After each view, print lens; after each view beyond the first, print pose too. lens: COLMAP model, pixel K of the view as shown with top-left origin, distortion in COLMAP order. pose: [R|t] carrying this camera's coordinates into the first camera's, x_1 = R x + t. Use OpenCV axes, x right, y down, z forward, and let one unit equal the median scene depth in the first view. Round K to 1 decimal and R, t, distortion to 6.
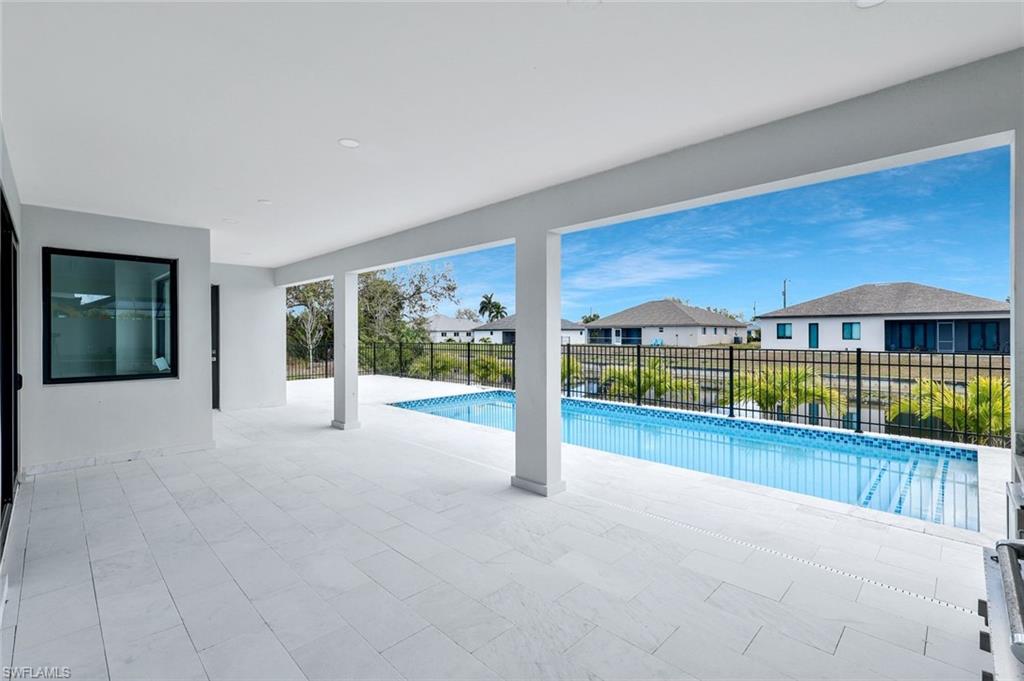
lens RADIAL K [[451.4, 0, 501.3], [0, 451.4, 336.7], [0, 0, 1]] dist [0.004318, -0.000868]
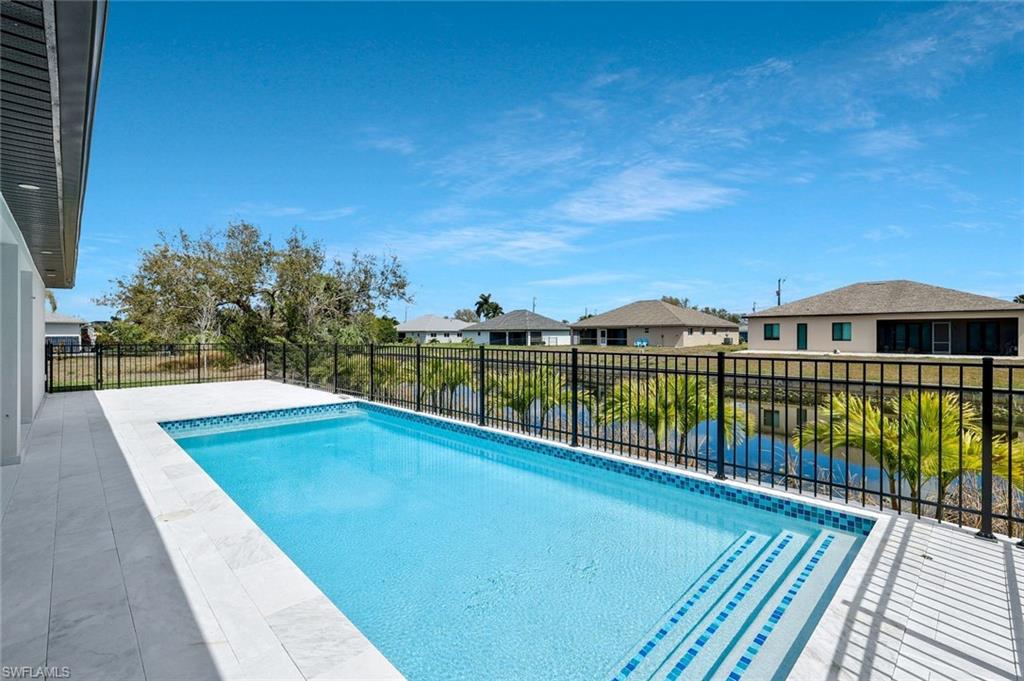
lens RADIAL K [[451.4, 0, 502.0], [0, 451.4, 348.3], [0, 0, 1]] dist [0.004318, -0.000868]
pose [[0.999972, 0.001632, -0.007350, 0.089683], [-0.001461, 0.999731, 0.023167, 0.001239], [0.007386, -0.023155, 0.999705, 0.064444]]
